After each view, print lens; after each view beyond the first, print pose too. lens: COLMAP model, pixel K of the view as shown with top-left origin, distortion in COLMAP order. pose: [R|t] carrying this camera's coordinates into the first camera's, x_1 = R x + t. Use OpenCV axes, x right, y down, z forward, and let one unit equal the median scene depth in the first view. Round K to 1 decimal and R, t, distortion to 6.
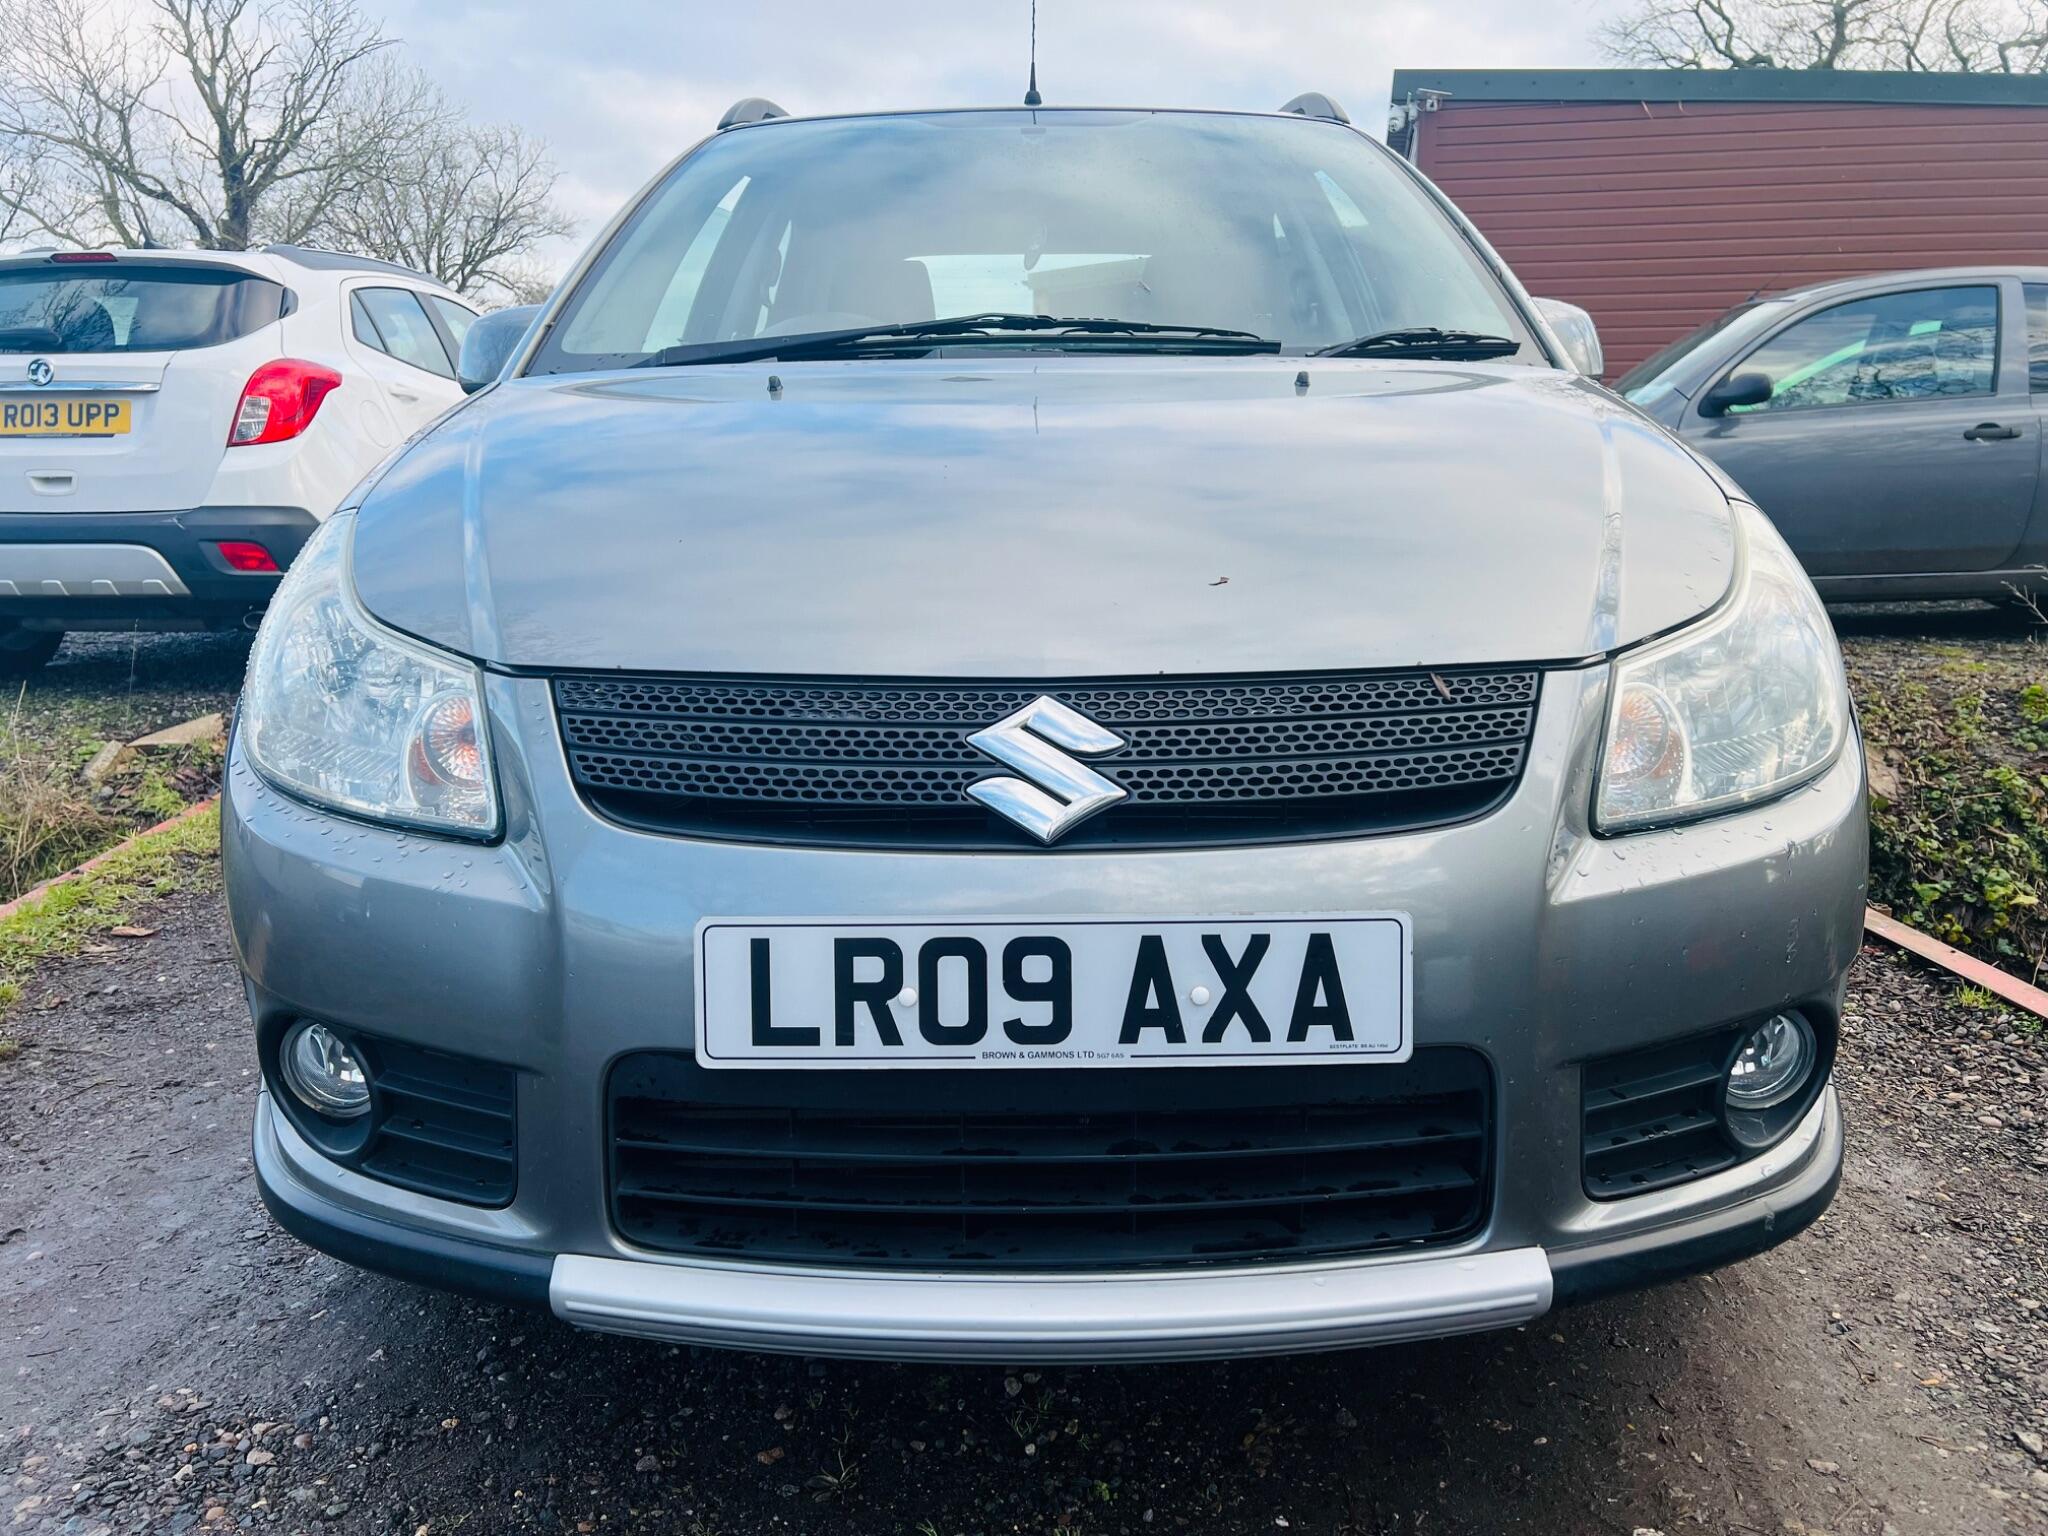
lens RADIAL K [[1541.4, 0, 1016.8], [0, 1541.4, 779.5], [0, 0, 1]] dist [0.041886, -0.035786]
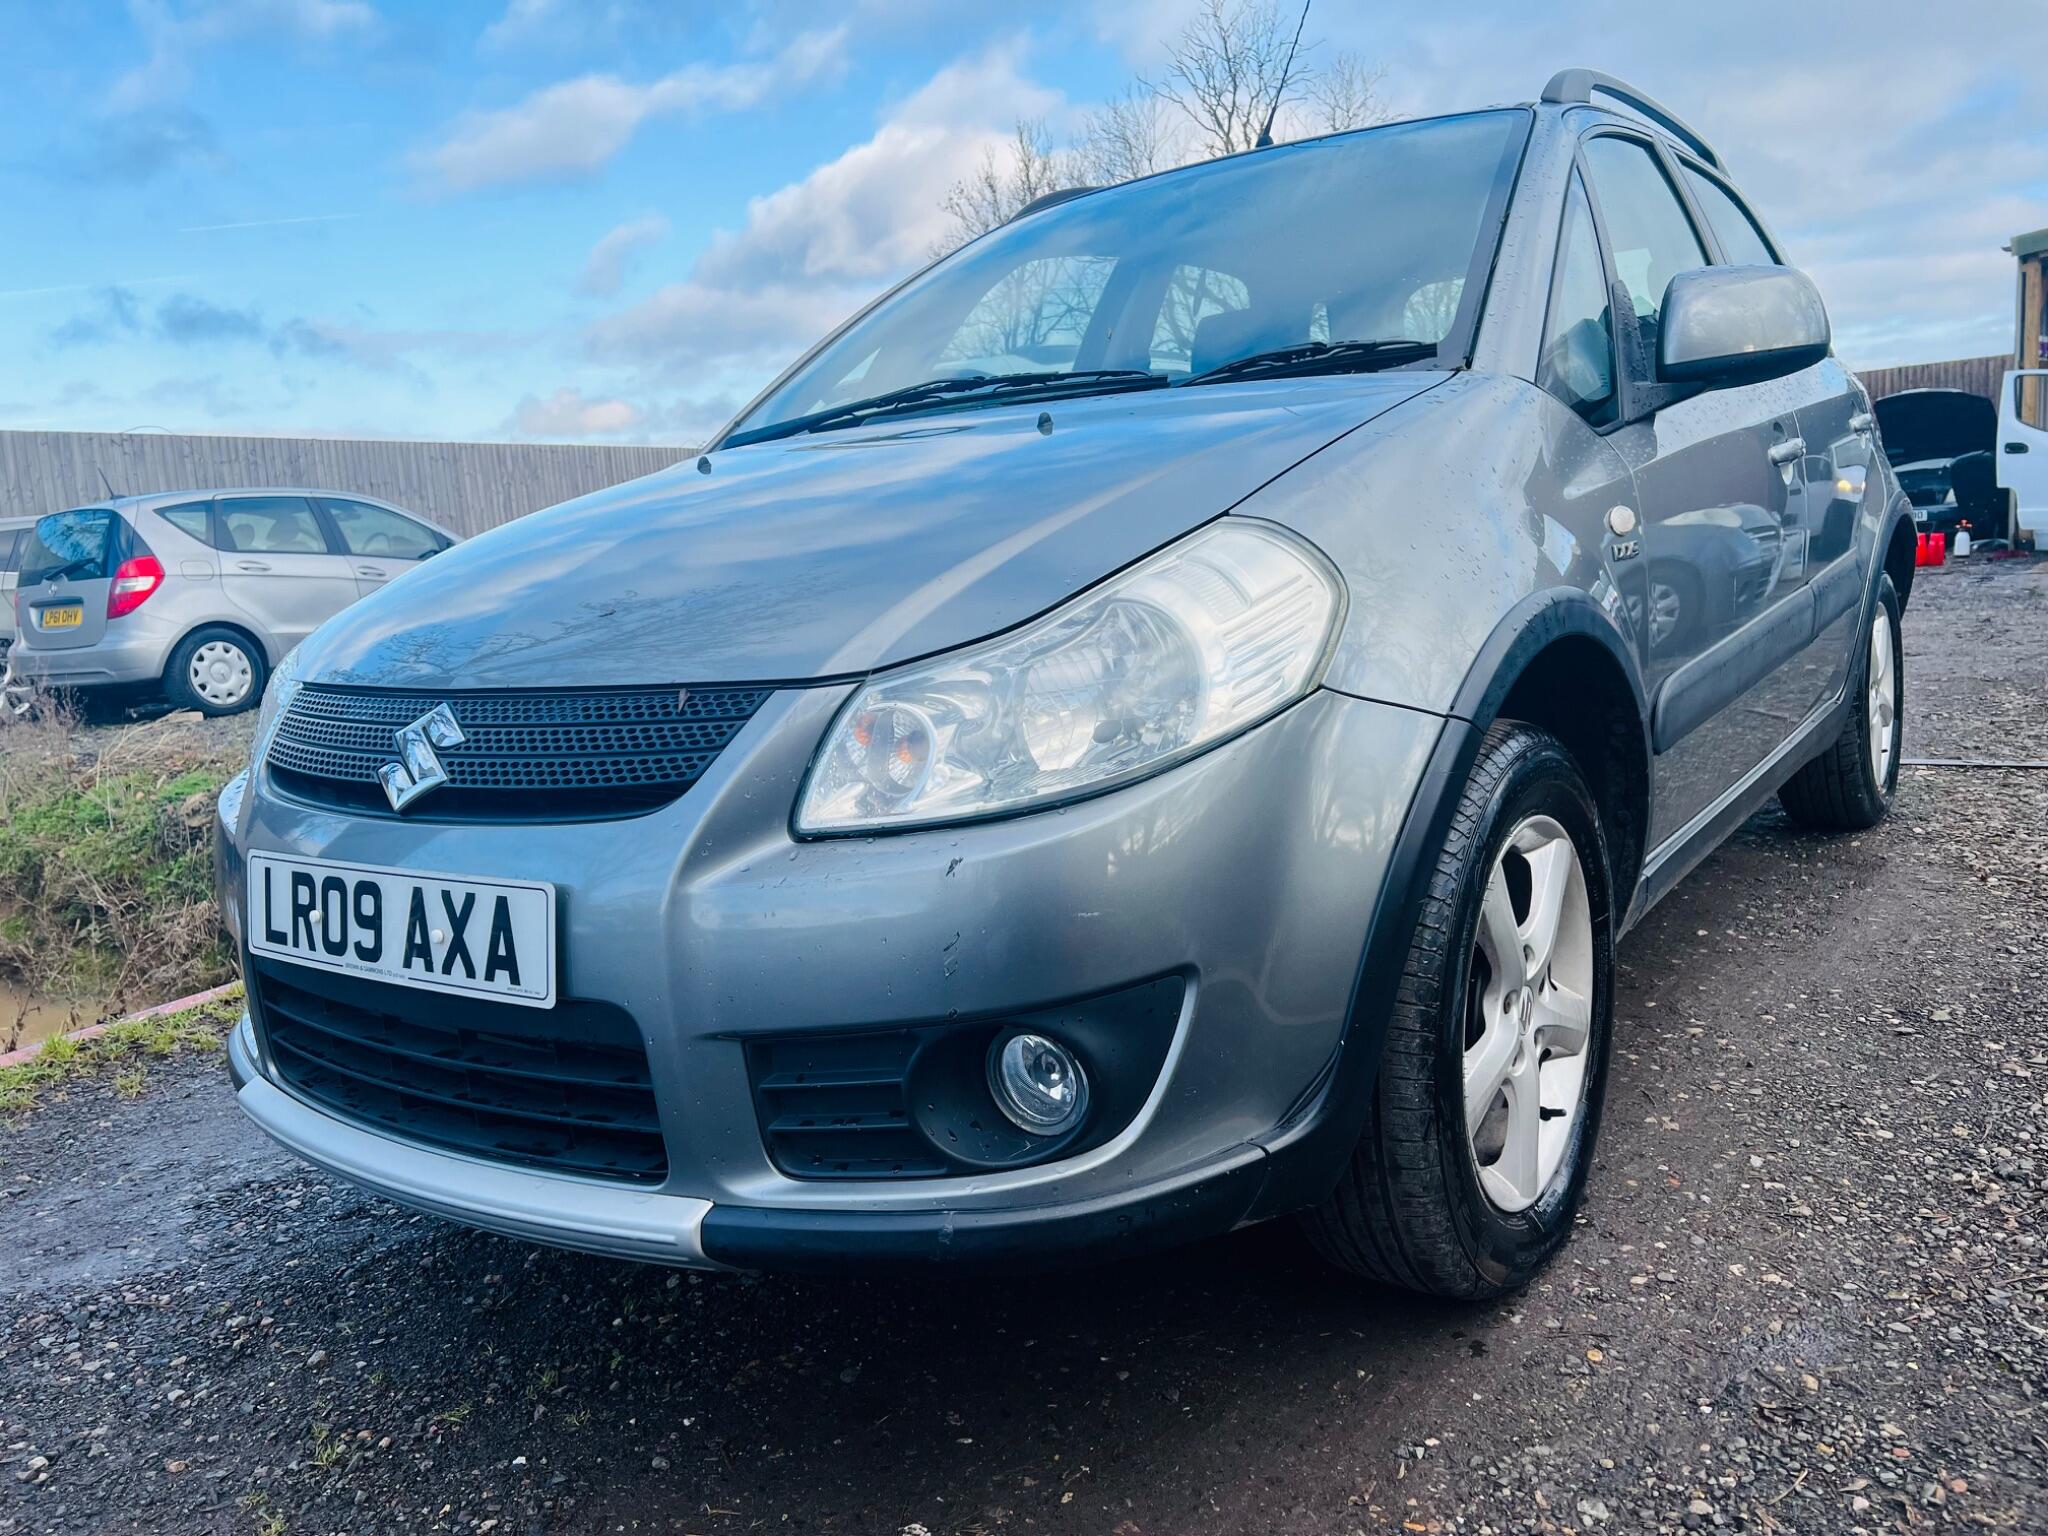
lens RADIAL K [[1541.4, 0, 1032.0], [0, 1541.4, 762.5], [0, 0, 1]] dist [0.041886, -0.035786]
pose [[0.810861, 0.033556, -0.584275, 1.234575], [-0.052990, 0.998464, -0.016196, -0.009820], [0.582834, 0.044093, 0.811394, 0.226319]]
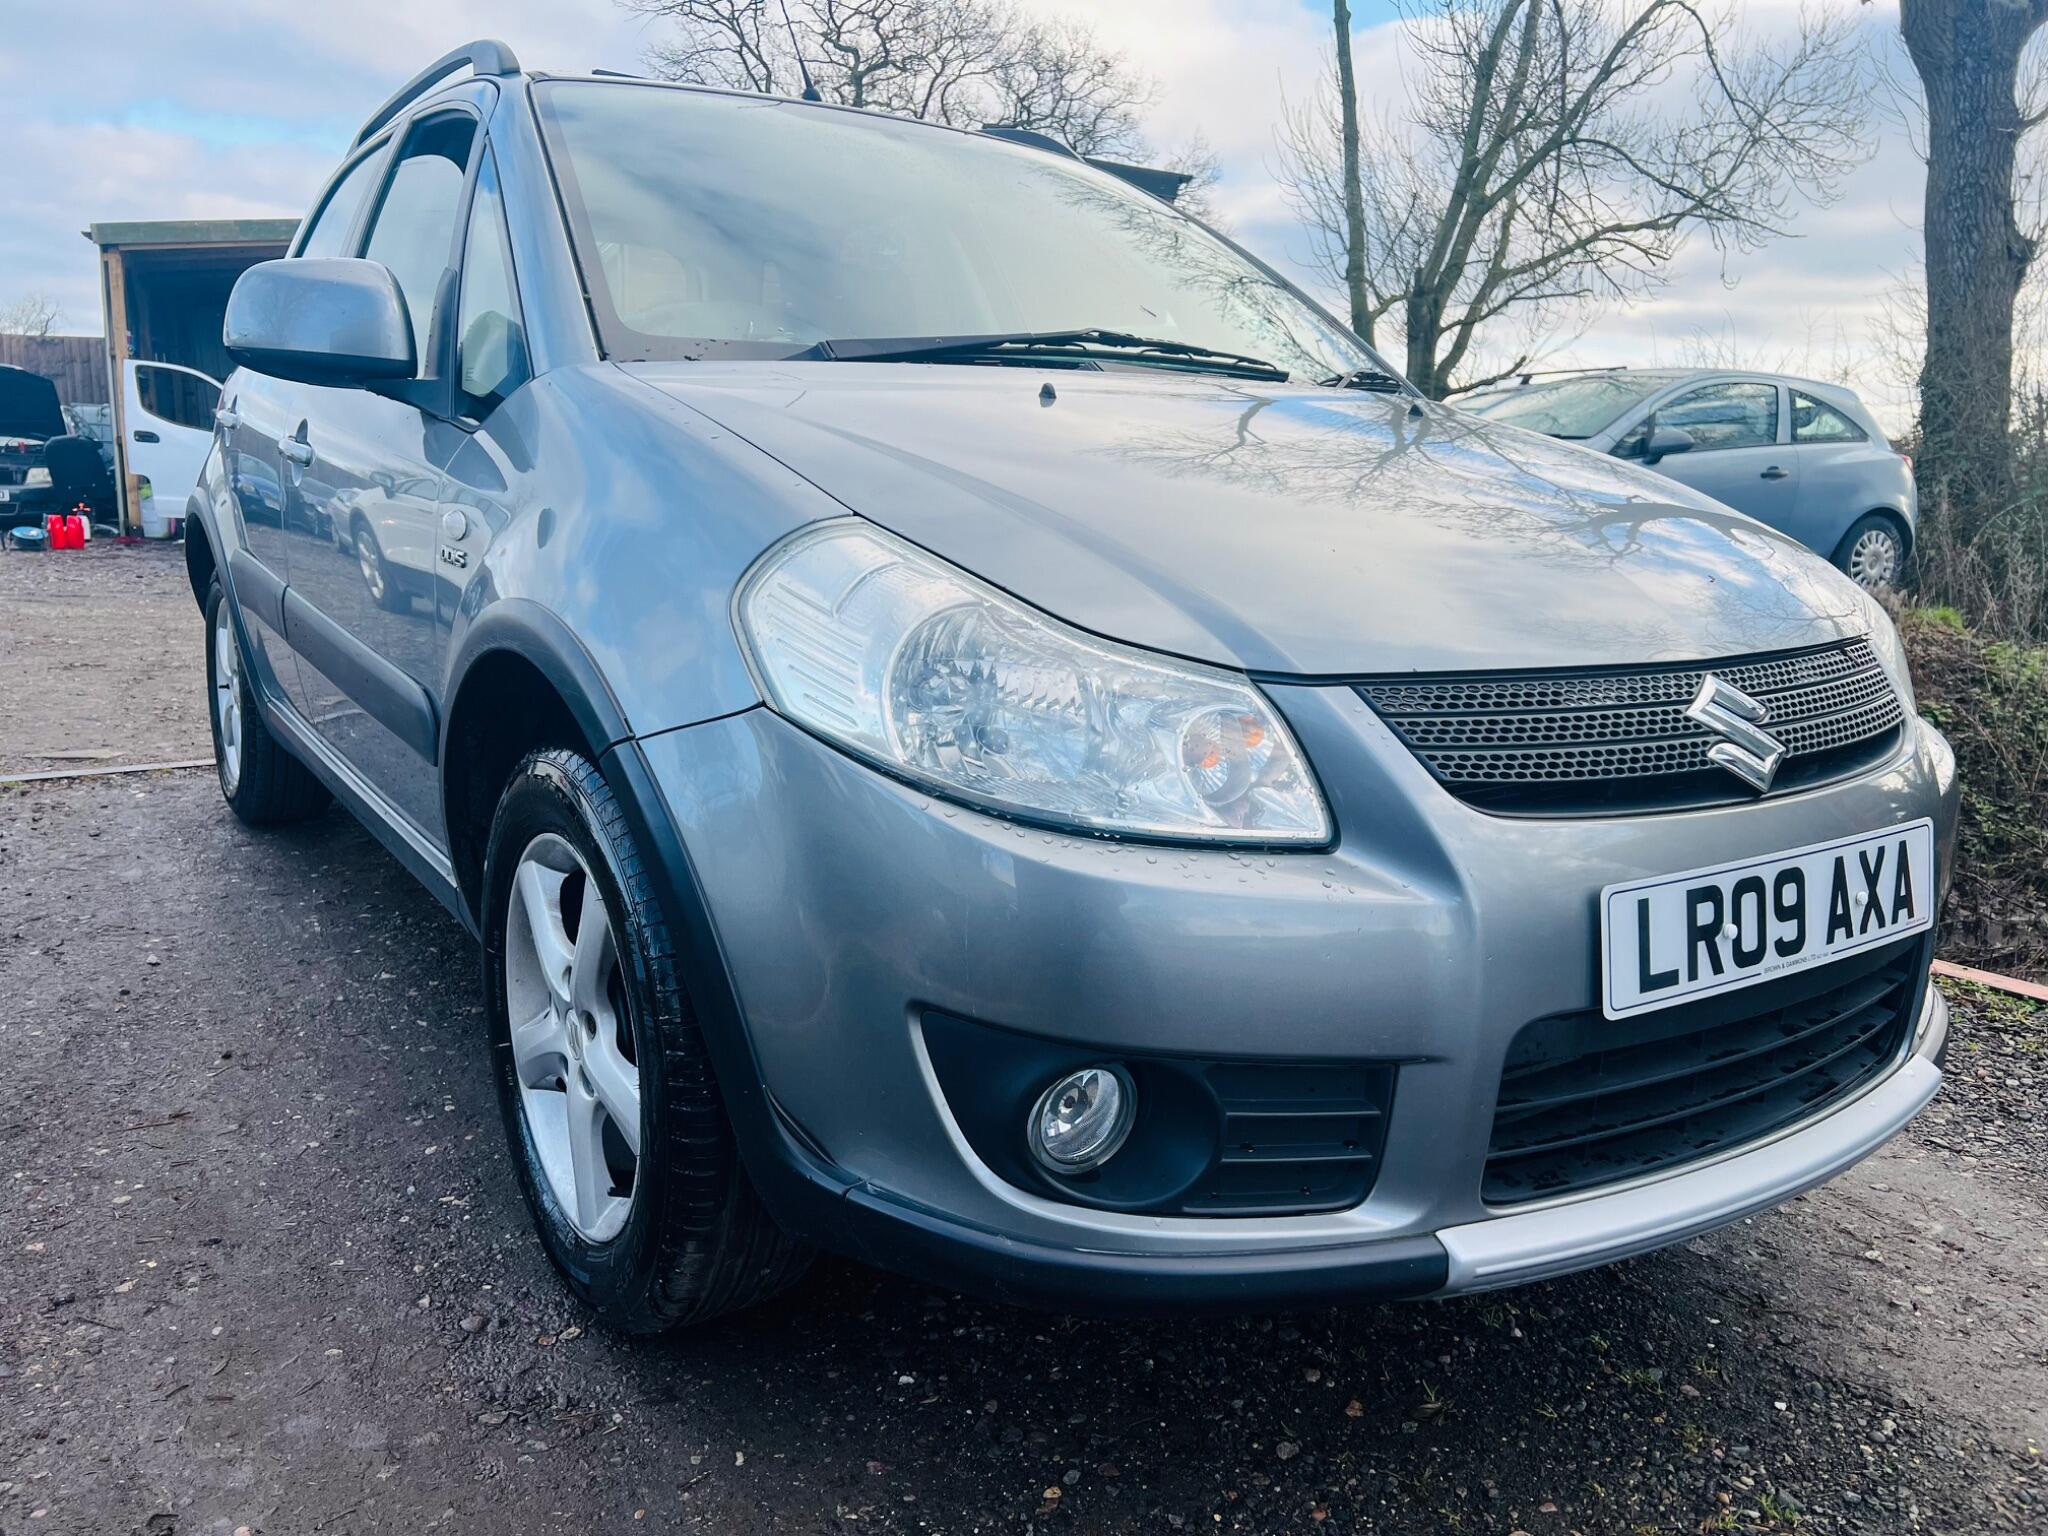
lens RADIAL K [[1541.4, 0, 1012.7], [0, 1541.4, 784.5], [0, 0, 1]] dist [0.041886, -0.035786]
pose [[0.827481, -0.086833, 0.554738, -1.153102], [0.085446, 0.995937, 0.028438, -0.052110], [-0.554954, 0.023868, 0.831539, 0.297886]]
